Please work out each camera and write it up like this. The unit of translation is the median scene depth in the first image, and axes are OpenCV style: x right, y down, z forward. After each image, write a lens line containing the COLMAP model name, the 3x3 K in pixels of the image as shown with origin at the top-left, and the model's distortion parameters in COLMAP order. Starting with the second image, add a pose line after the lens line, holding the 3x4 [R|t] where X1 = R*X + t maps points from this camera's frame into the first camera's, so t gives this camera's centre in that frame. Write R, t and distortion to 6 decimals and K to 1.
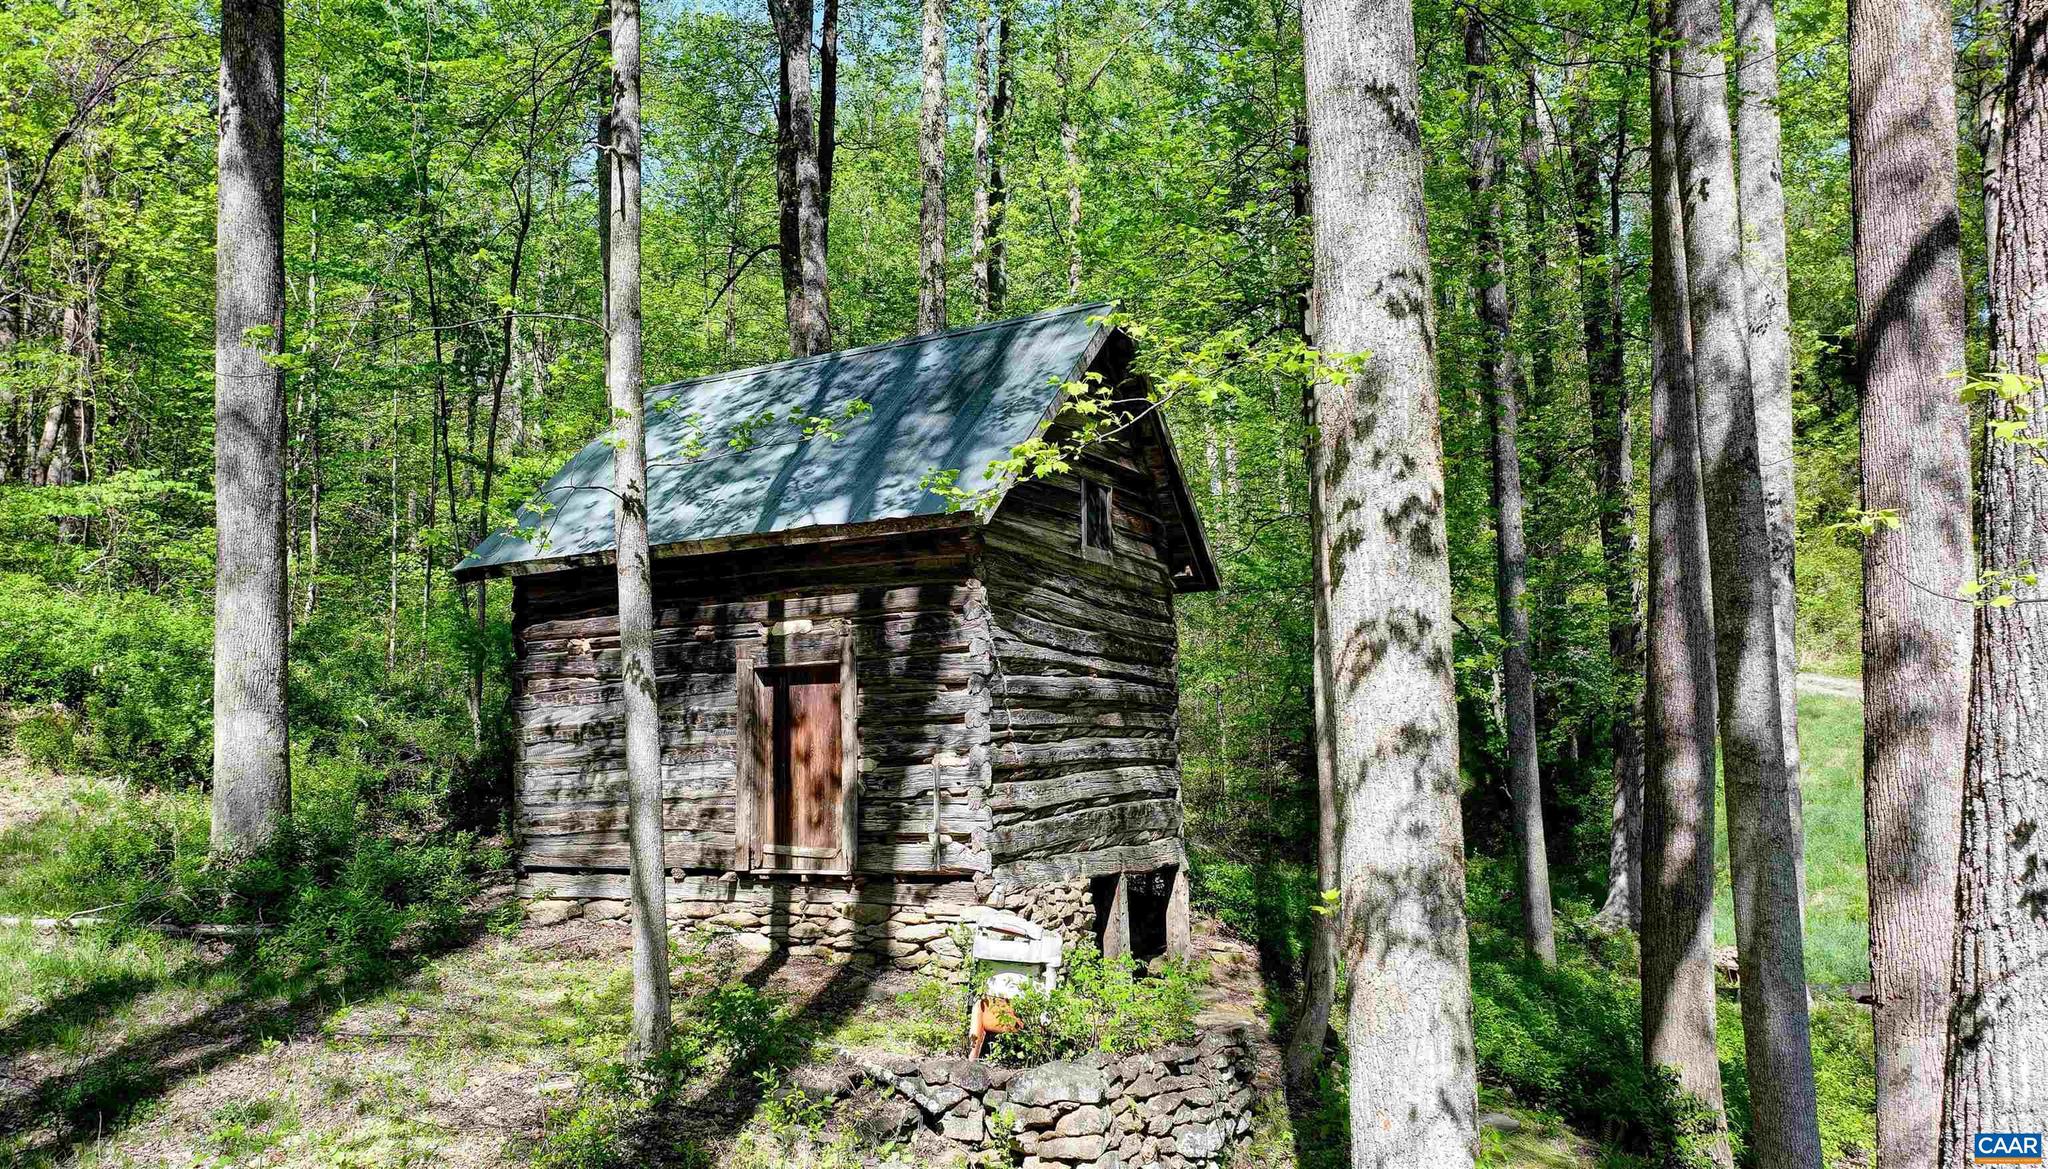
lens RADIAL K [[2354.6, 0, 1009.9], [0, 2354.6, 583.8], [0, 0, 1]] dist [0.026729, 0.000000]
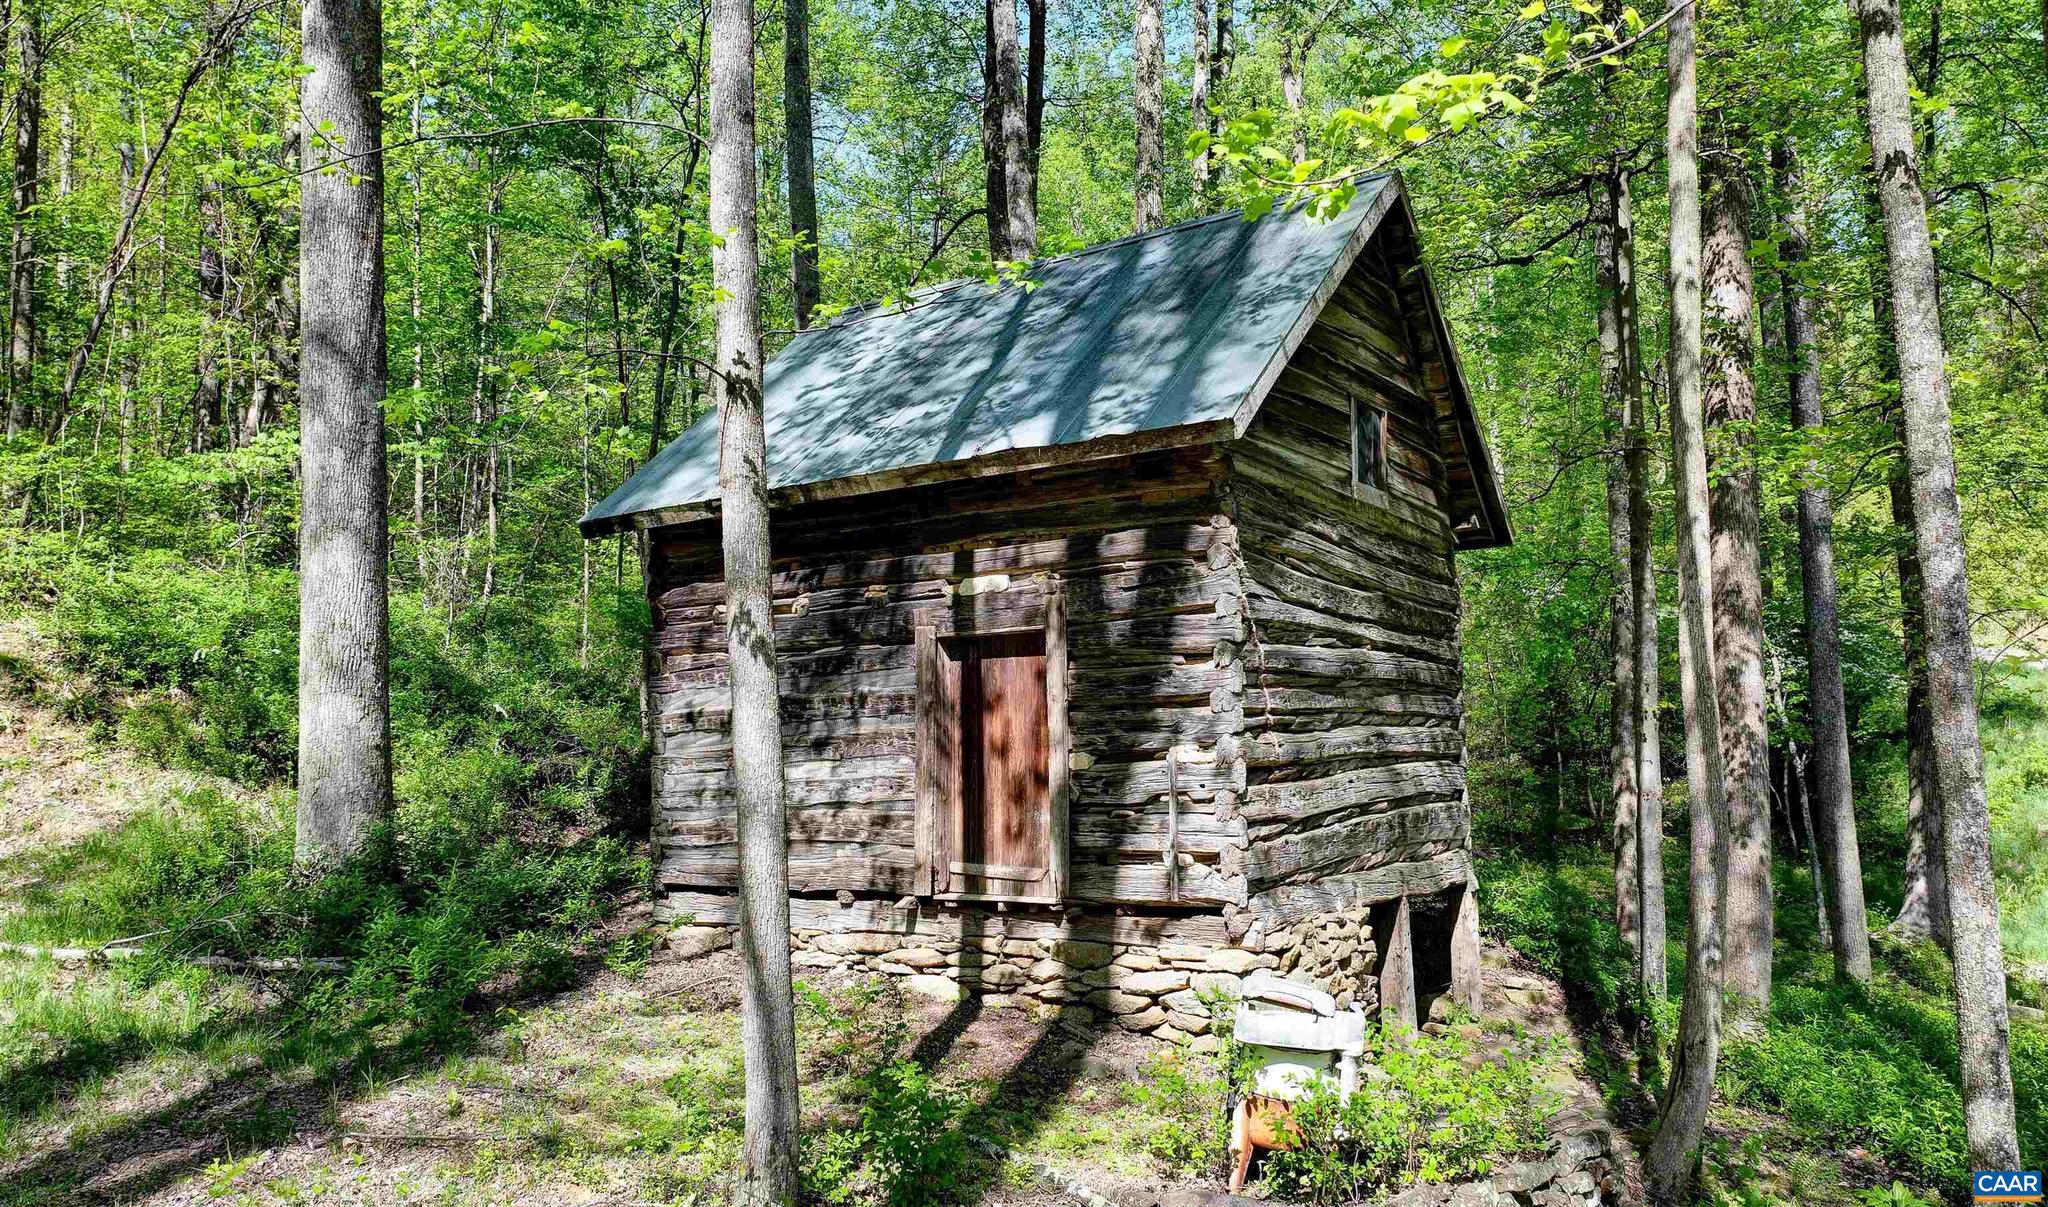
lens RADIAL K [[1629.7, 0, 1030.9], [0, 1629.7, 620.2], [0, 0, 1]] dist [0.008581, -0.008992]
pose [[0.995714, -0.007022, -0.092222, -0.026633], [0.006630, 0.999968, -0.004553, 0.032269], [0.092251, 0.003922, 0.995728, 0.453564]]
